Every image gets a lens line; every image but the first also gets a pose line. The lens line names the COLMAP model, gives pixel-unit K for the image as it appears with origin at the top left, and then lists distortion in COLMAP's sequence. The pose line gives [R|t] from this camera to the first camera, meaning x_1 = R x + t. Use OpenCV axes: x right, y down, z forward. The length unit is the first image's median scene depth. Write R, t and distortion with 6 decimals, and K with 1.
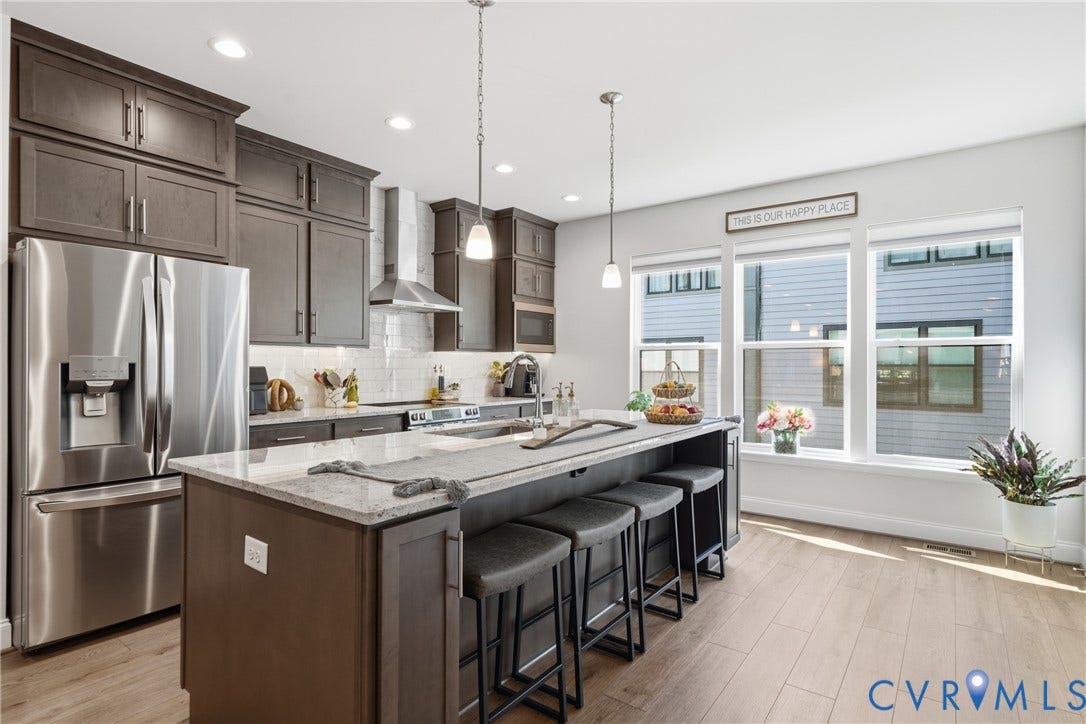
lens RADIAL K [[553.1, 0, 539.5], [0, 553.1, 365.4], [0, 0, 1]] dist [0.001512, -0.002366]
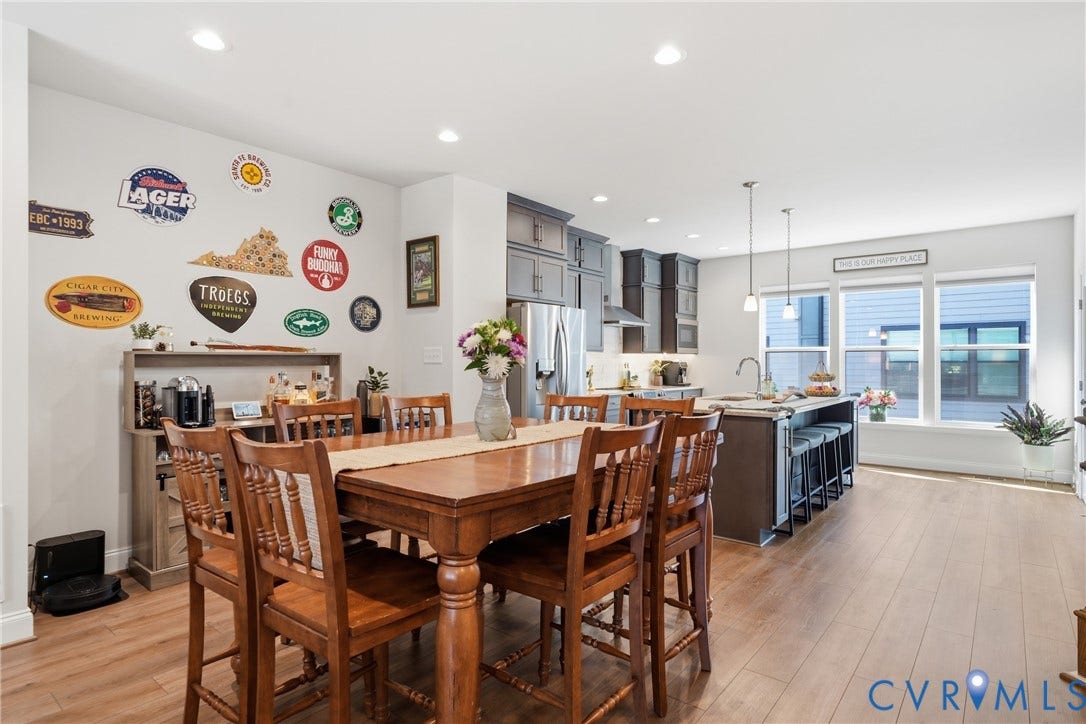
lens RADIAL K [[570.0, 0, 544.6], [0, 570.0, 362.2], [0, 0, 1]] dist [-0.000666, 0.000511]
pose [[0.999277, -0.002515, -0.037936, -0.415341], [0.002495, 0.999997, -0.000573, -0.002355], [0.037937, 0.000478, 0.999280, -0.600884]]
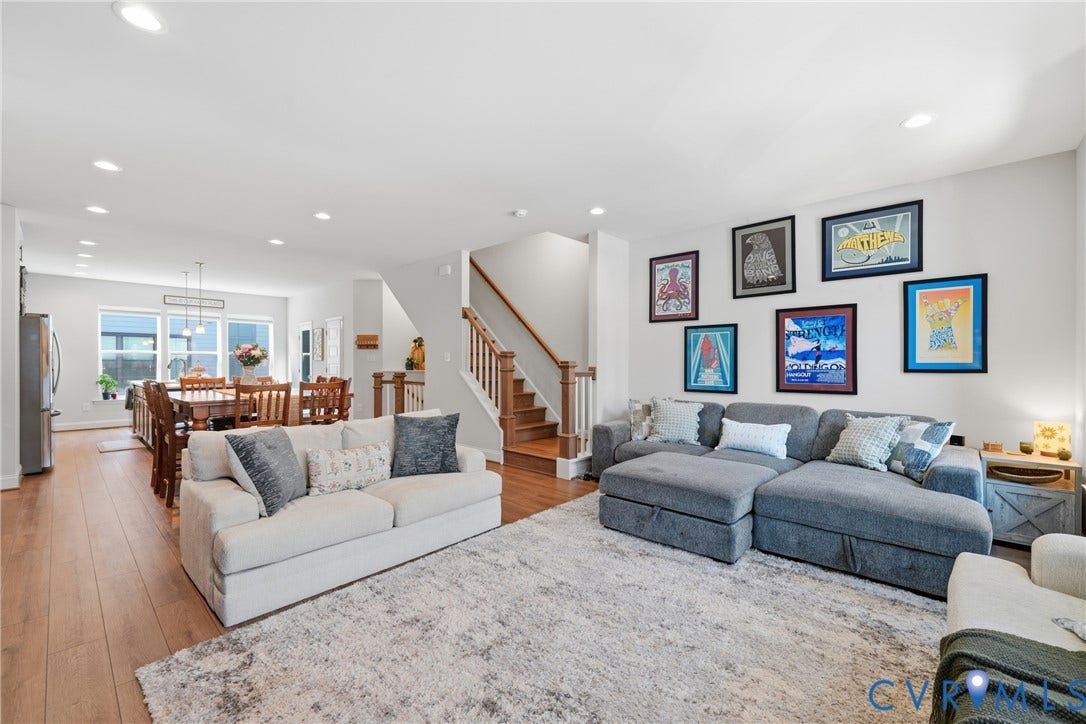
lens RADIAL K [[446.0, 0, 539.1], [0, 446.0, 366.8], [0, 0, 1]] dist [-0.000620, 0.000026]
pose [[0.108807, -0.012025, 0.993990, -1.502812], [-0.003339, 0.999917, 0.012462, -0.005338], [-0.994057, -0.004674, 0.108758, -0.847651]]
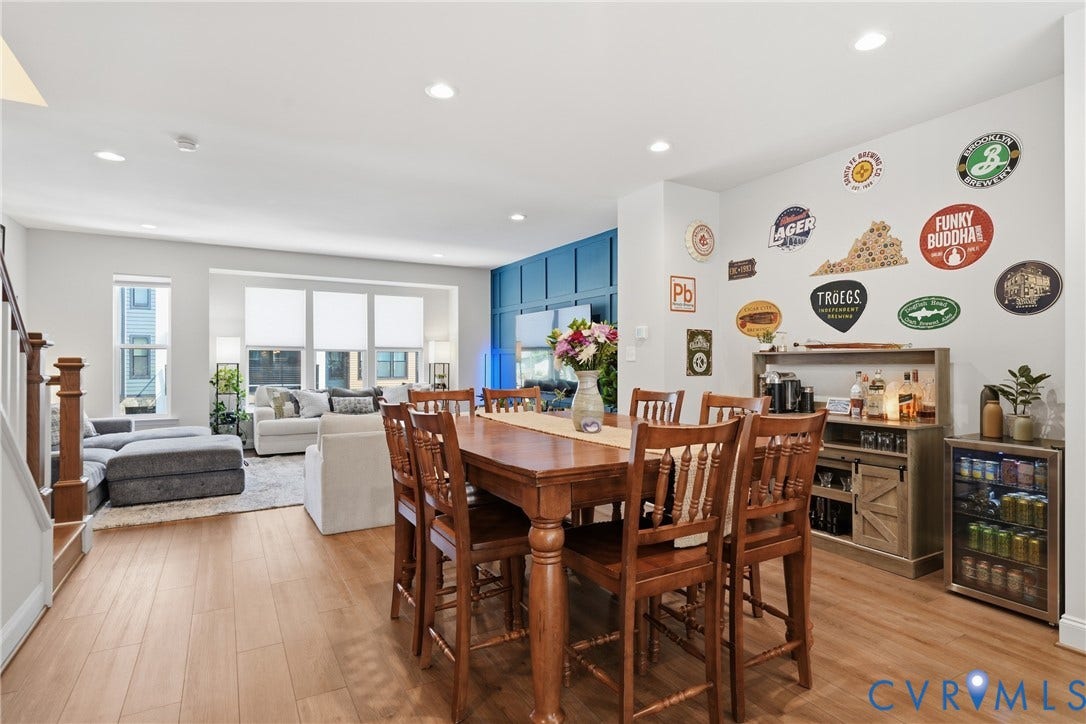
lens RADIAL K [[553.1, 0, 545.4], [0, 553.1, 360.5], [0, 0, 1]] dist [0.001512, -0.002366]
pose [[-0.389608, -0.004391, -0.920970, 0.099225], [-0.000181, 0.999989, -0.004691, 0.000865], [0.920981, -0.001661, -0.389604, 0.179902]]
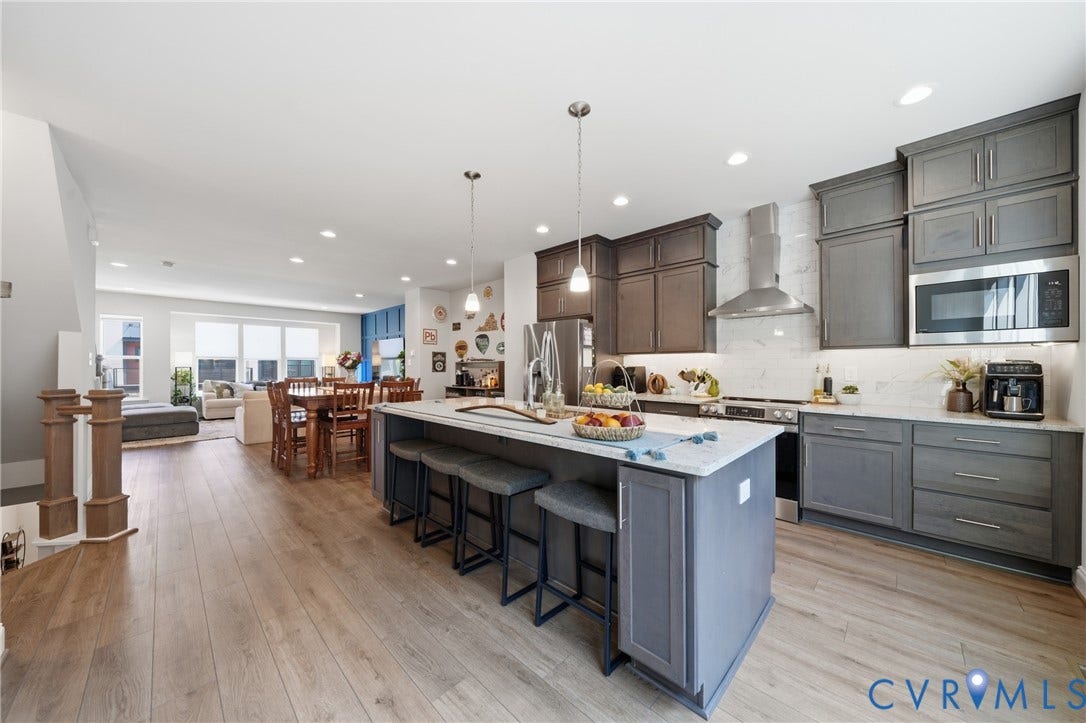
lens RADIAL K [[371.8, 0, 546.9], [0, 371.8, 366.6], [0, 0, 1]] dist [0.000660, -0.000047]
pose [[-0.125109, 0.001568, -0.992142, 0.605669], [0.002219, 0.999997, 0.001301, 0.000125], [0.992141, -0.002038, -0.125112, 0.747265]]
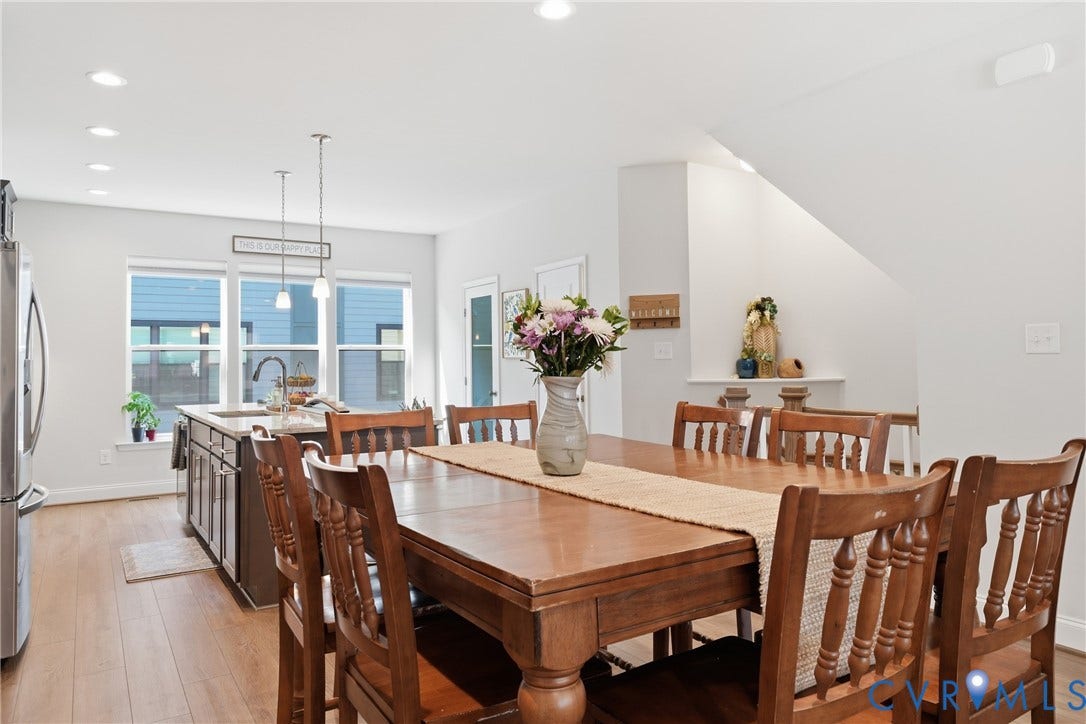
lens RADIAL K [[726.7, 0, 542.2], [0, 726.7, 340.9], [0, 0, 1]] dist [0.001709, -0.001710]
pose [[0.361730, 0.019978, 0.932069, -0.966370], [0.011919, 0.999590, -0.026051, -0.002458], [-0.932207, 0.020532, 0.361343, -0.190070]]
